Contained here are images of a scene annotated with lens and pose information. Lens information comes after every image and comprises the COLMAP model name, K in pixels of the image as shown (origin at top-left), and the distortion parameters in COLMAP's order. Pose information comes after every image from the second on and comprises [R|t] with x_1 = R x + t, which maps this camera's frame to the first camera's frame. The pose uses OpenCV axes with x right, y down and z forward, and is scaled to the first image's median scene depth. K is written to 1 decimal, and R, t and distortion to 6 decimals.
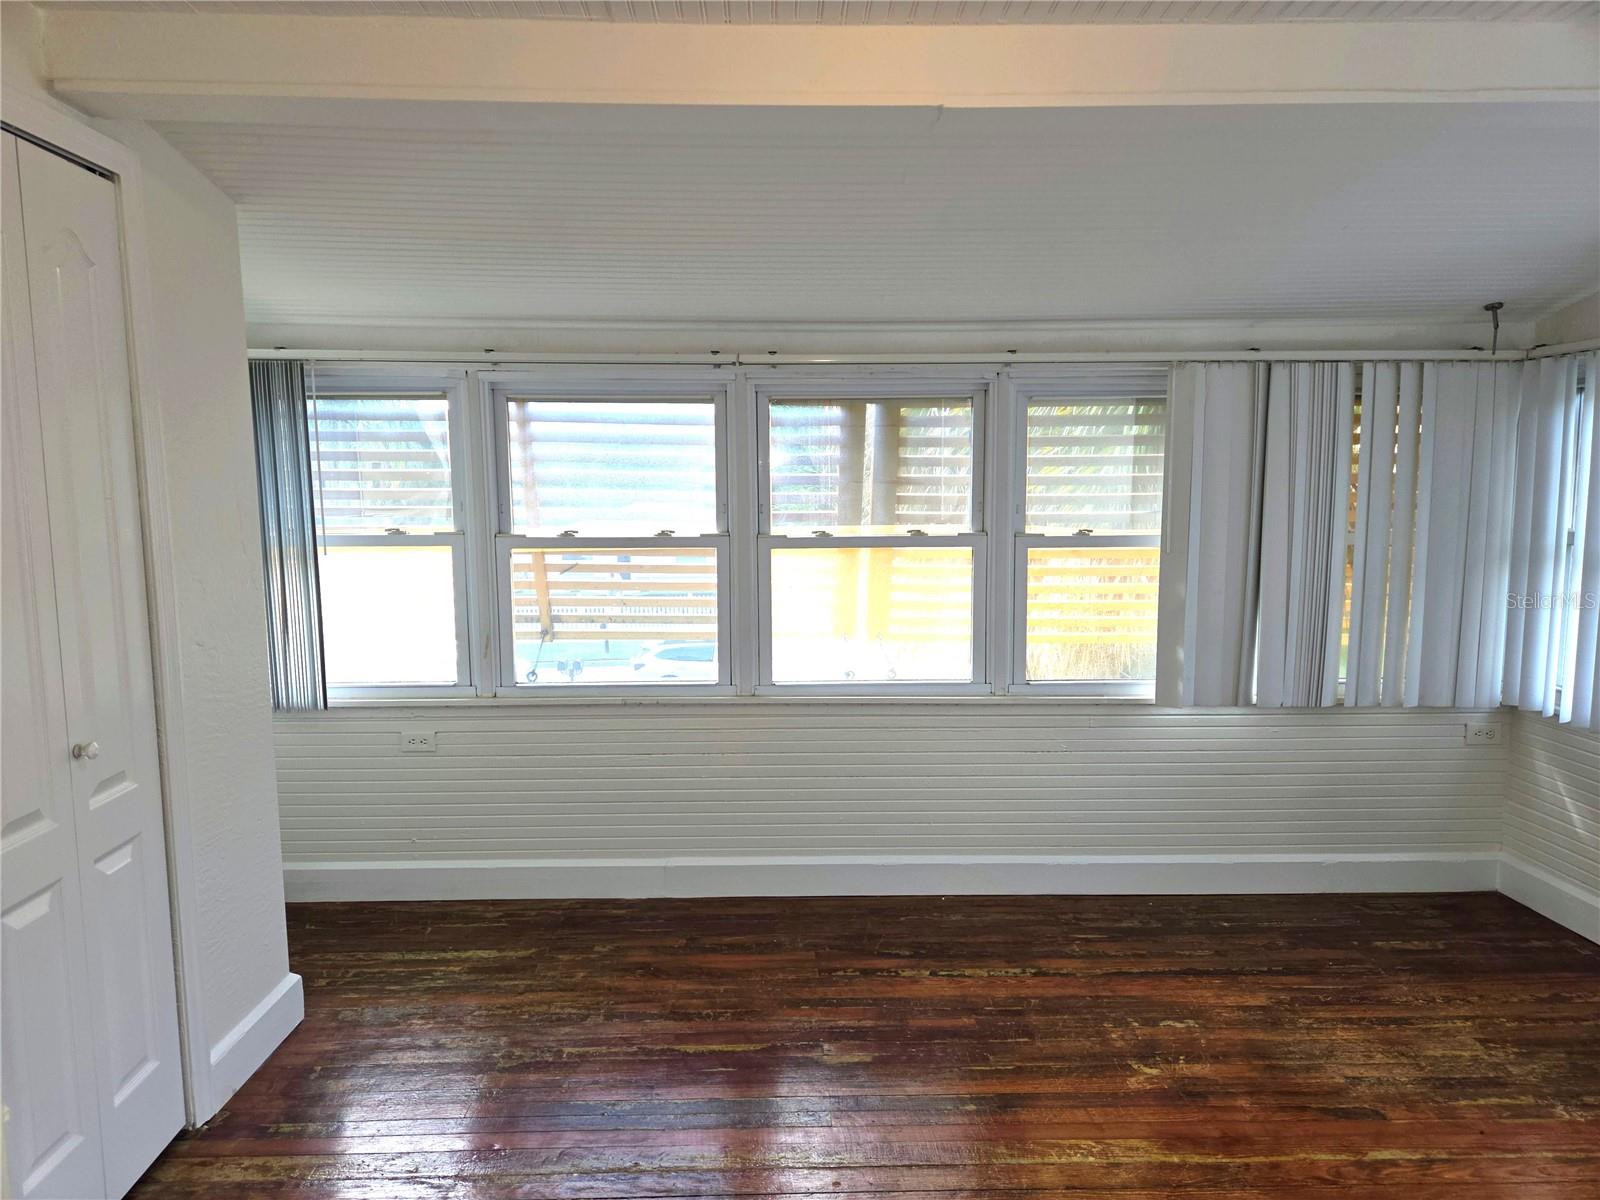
lens RADIAL K [[1067.4, 0, 799.1], [0, 1067.4, 593.3], [0, 0, 1]] dist [0.075184, -0.066318]
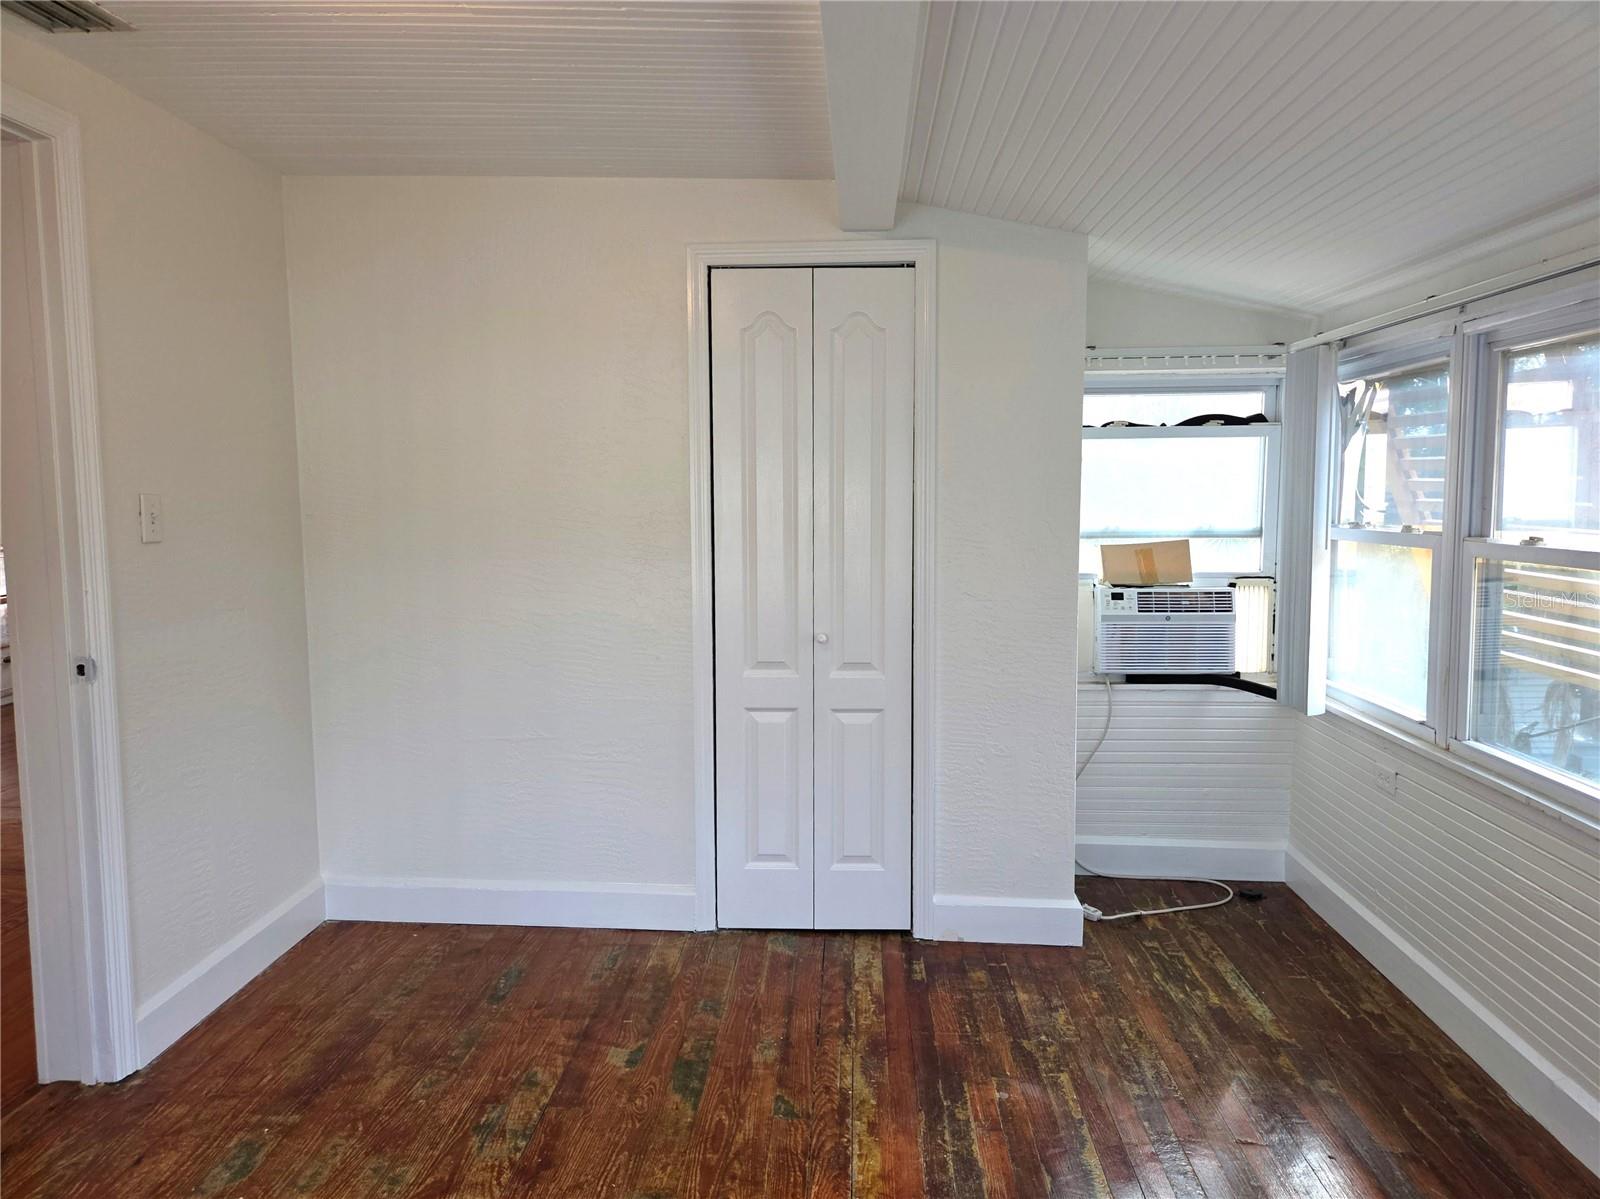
lens RADIAL K [[1067.4, 0, 799.1], [0, 1067.4, 592.8], [0, 0, 1]] dist [0.075184, -0.066318]
pose [[-0.065470, 0.097256, -0.993104, 0.594926], [-0.104866, 0.989057, 0.103773, -0.054602], [0.992329, 0.110937, -0.054555, 0.671378]]
